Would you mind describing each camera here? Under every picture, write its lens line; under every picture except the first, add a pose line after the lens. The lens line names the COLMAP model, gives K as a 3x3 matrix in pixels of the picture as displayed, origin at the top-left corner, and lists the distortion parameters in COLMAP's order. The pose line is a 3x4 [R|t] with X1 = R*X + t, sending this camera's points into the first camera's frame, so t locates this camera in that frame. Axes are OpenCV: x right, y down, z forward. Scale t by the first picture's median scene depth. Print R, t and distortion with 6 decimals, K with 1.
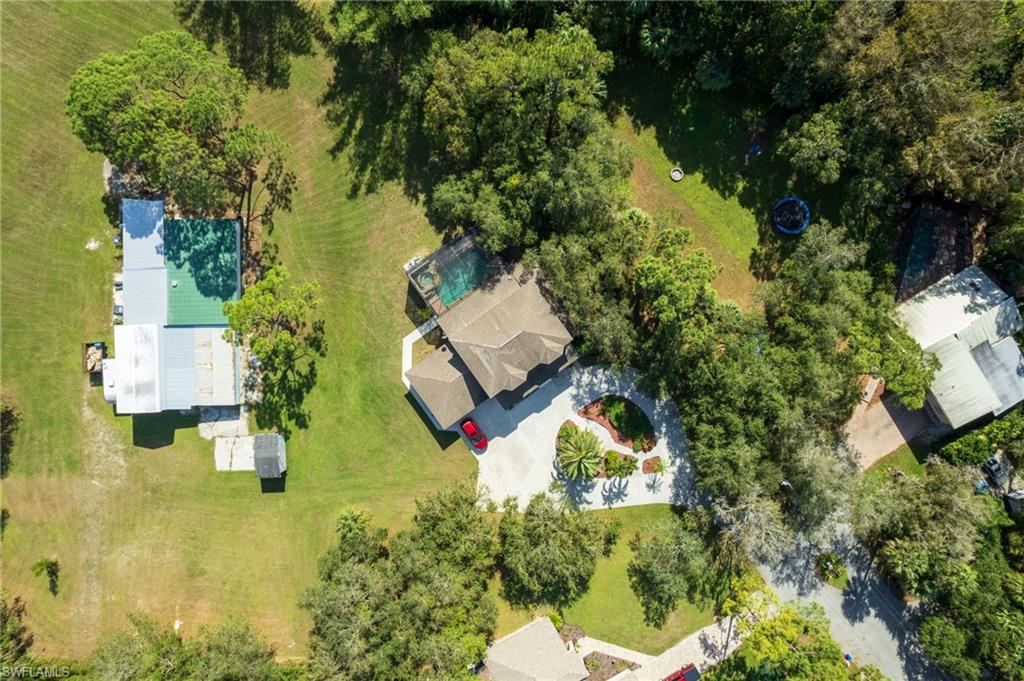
lens RADIAL K [[651.3, 0, 512.0], [0, 651.3, 340.5], [0, 0, 1]] dist [-0.075532, 0.067268]
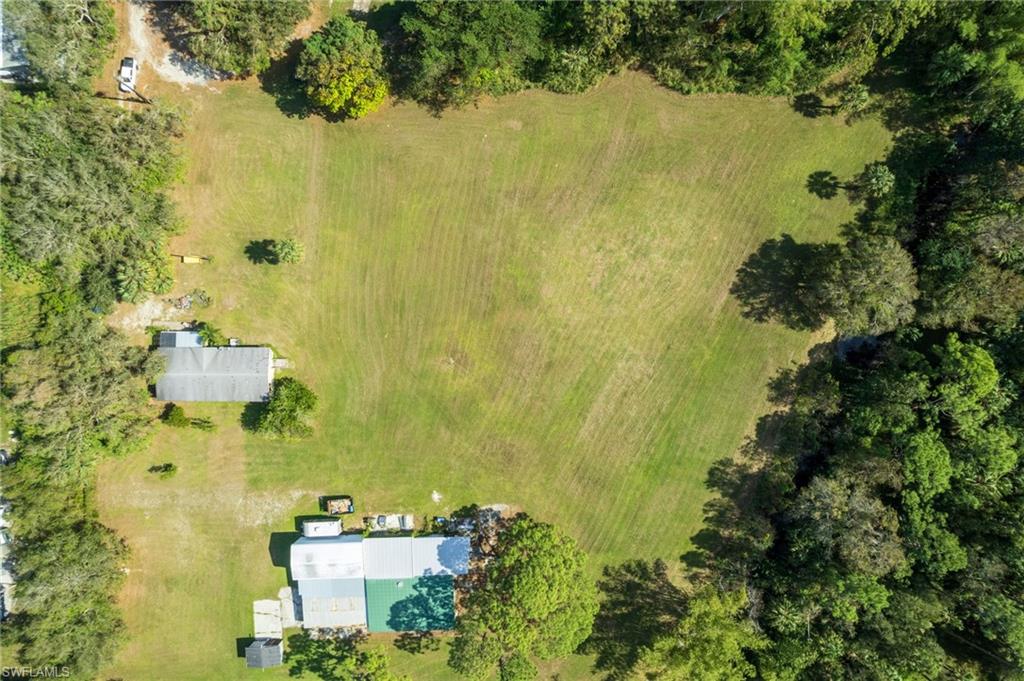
lens RADIAL K [[649.6, 0, 512.0], [0, 649.6, 340.5], [0, 0, 1]] dist [-0.070937, 0.054728]
pose [[0.017245, 0.999733, -0.015395, -0.929306], [-0.999847, 0.017287, 0.002641, -0.300618], [0.002906, 0.015348, 0.999878, -0.217616]]
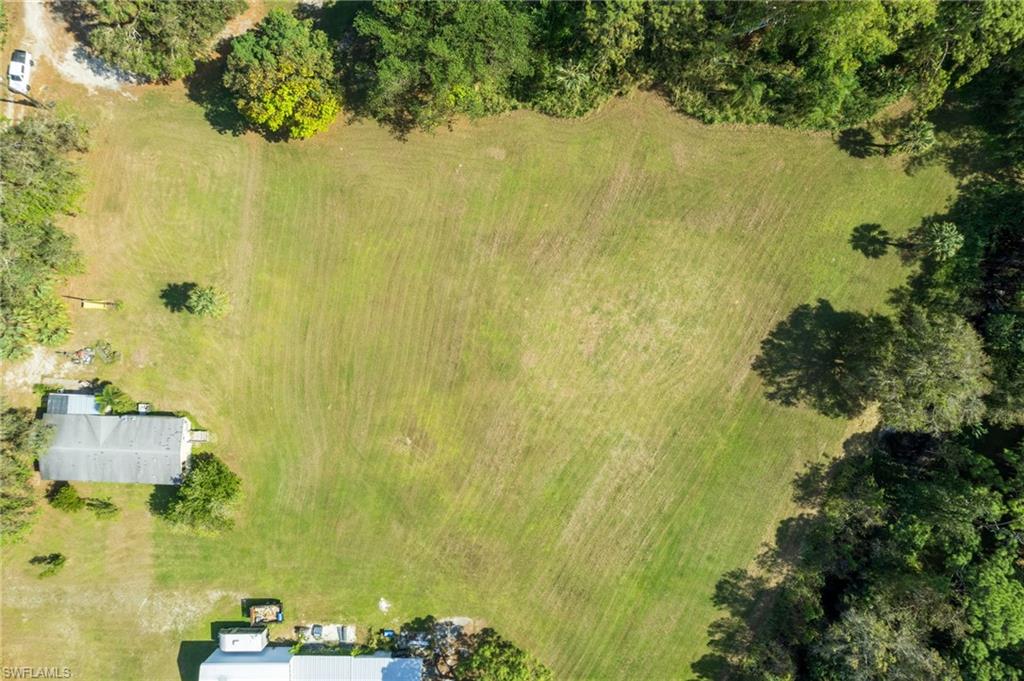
lens RADIAL K [[651.3, 0, 512.0], [0, 651.3, 340.5], [0, 0, 1]] dist [-0.075532, 0.067268]
pose [[-0.019356, 0.999747, -0.011436, -1.057131], [-0.999803, -0.019405, -0.004132, -0.334910], [-0.004353, 0.011354, 0.999926, 0.003774]]
